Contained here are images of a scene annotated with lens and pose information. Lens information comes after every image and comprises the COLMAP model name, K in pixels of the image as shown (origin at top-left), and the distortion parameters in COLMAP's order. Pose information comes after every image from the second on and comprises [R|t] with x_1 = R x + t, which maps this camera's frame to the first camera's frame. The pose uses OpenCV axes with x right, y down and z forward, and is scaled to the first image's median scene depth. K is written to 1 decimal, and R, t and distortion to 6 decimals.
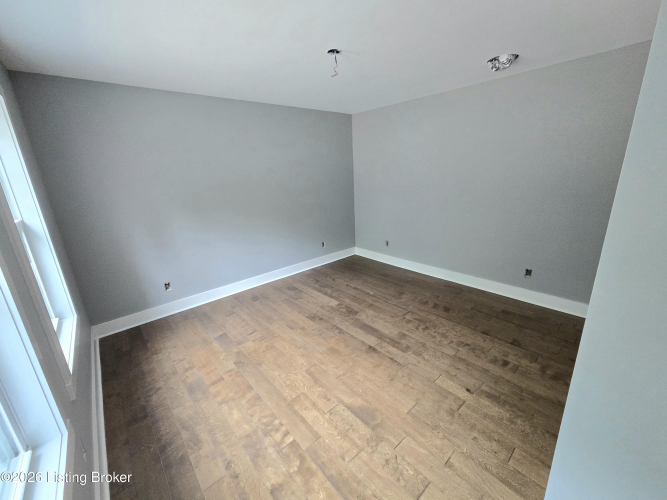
lens RADIAL K [[273.5, 0, 338.2], [0, 273.5, 247.2], [0, 0, 1]] dist [-0.000271, 0.000879]
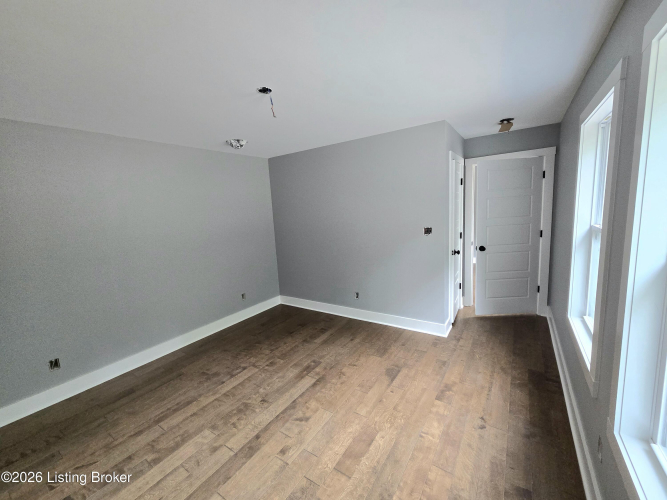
lens RADIAL K [[273.5, 0, 338.2], [0, 273.5, 247.2], [0, 0, 1]] dist [-0.000271, 0.000879]
pose [[-0.255373, -0.078660, 0.963638, -0.787971], [0.327008, 0.930919, 0.162649, -0.225170], [-0.909863, 0.356654, -0.212009, 0.899702]]
